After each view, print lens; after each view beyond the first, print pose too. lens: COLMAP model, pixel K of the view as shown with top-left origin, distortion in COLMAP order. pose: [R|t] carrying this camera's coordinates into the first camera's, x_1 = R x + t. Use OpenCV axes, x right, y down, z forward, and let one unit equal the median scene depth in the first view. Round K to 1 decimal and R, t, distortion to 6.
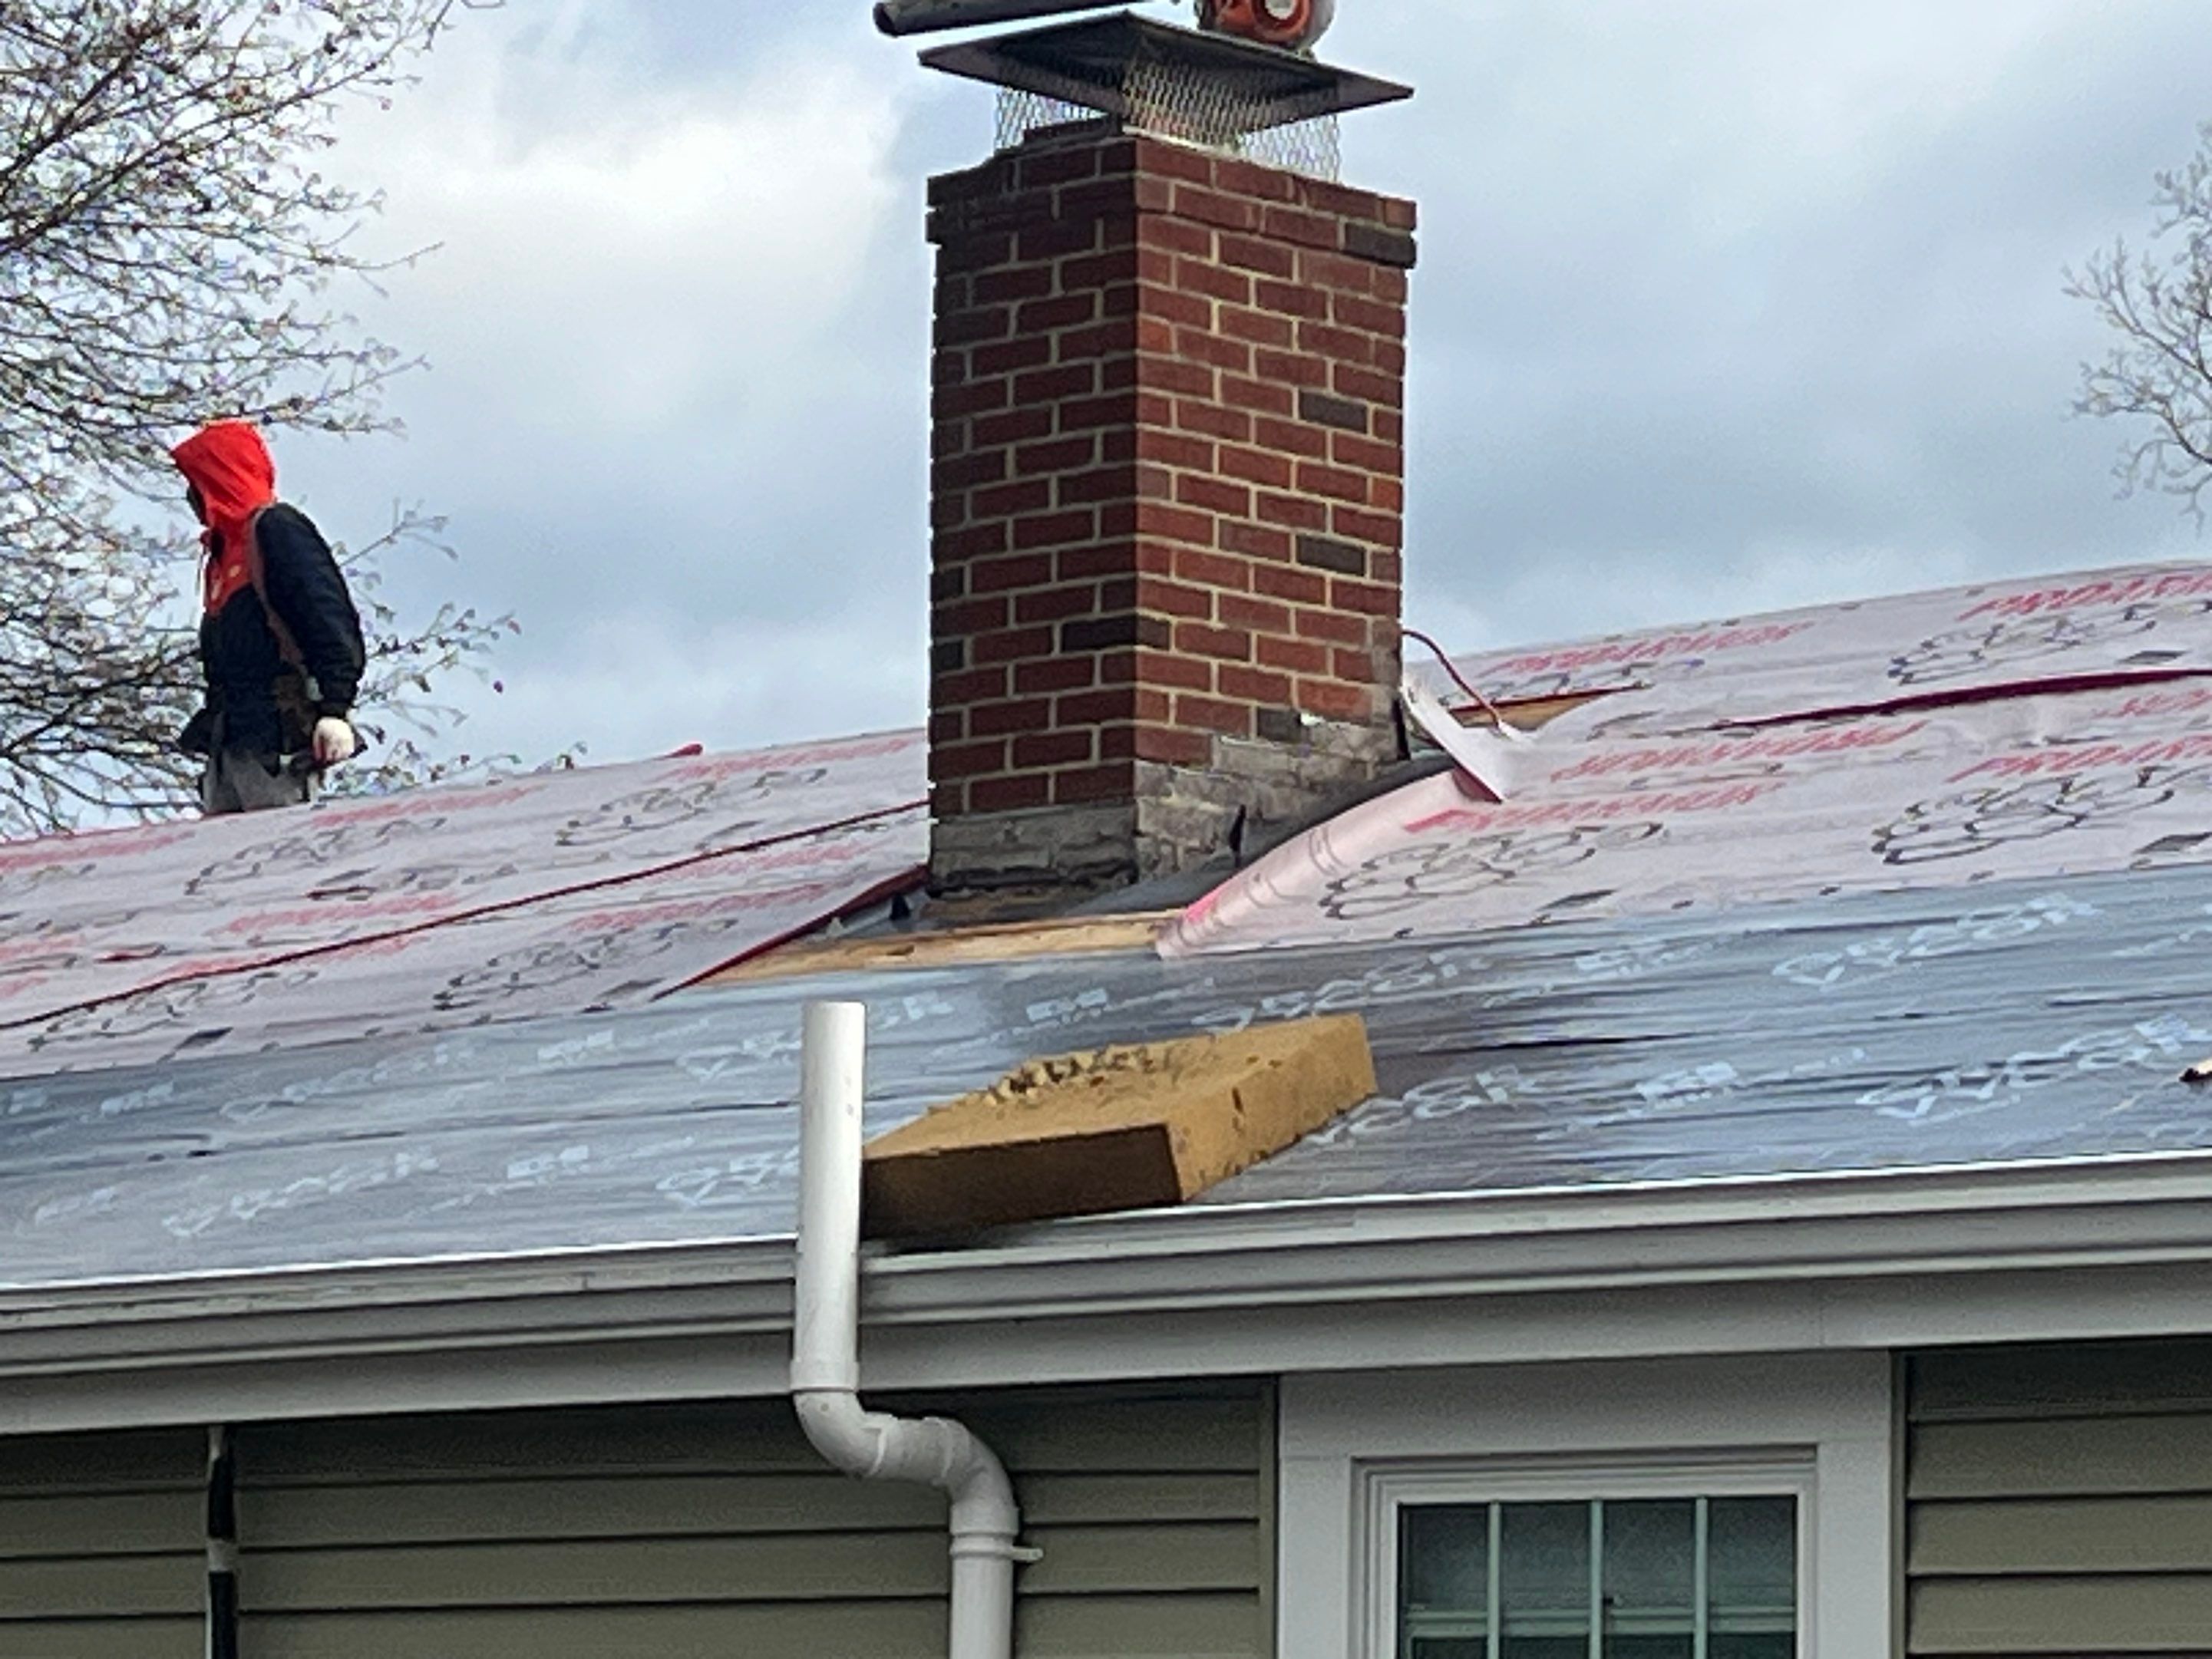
lens RADIAL K [[8119.2, 0, 1105.0], [0, 8119.2, 811.1], [0, 0, 1]] dist [0.175288, 0.000000]
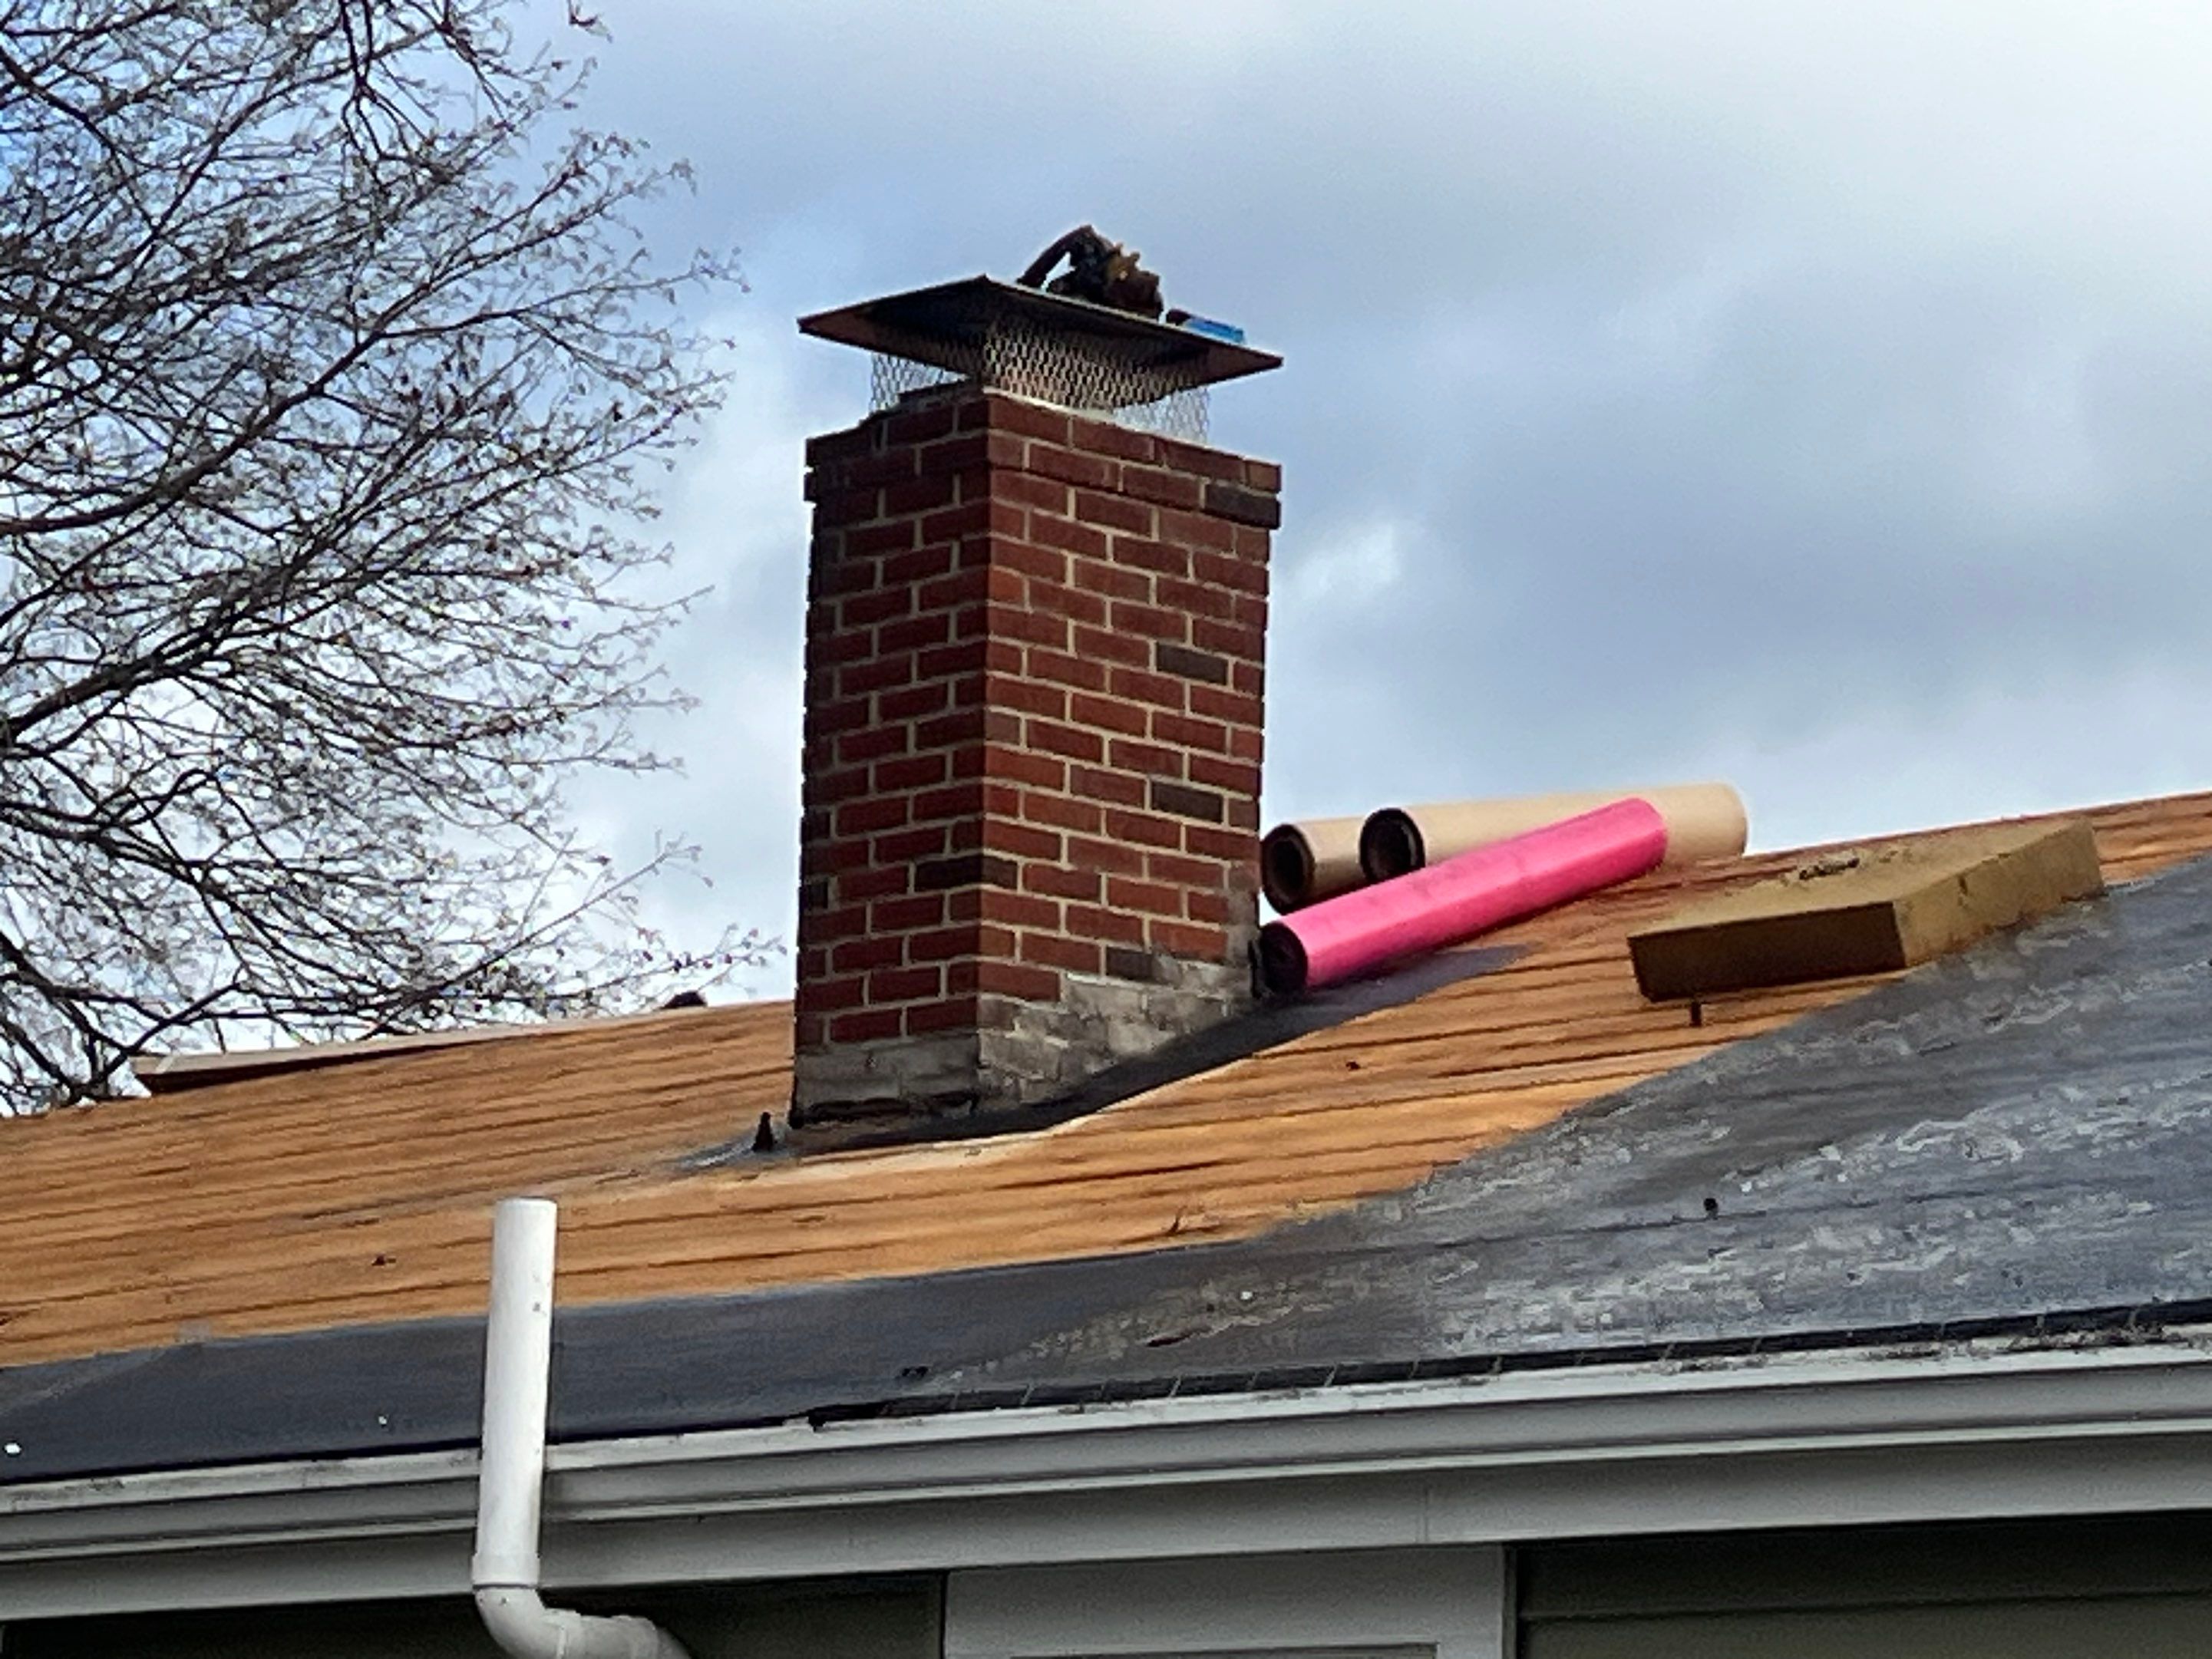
lens RADIAL K [[7158.9, 0, 1119.8], [0, 7158.9, 829.9], [0, 0, 1]] dist [0.255238, 0.000000]
pose [[0.997633, 0.006074, -0.068494, 0.082525], [-0.009313, 0.998848, -0.047076, 0.015291], [0.068130, 0.047603, 0.996540, 0.088866]]
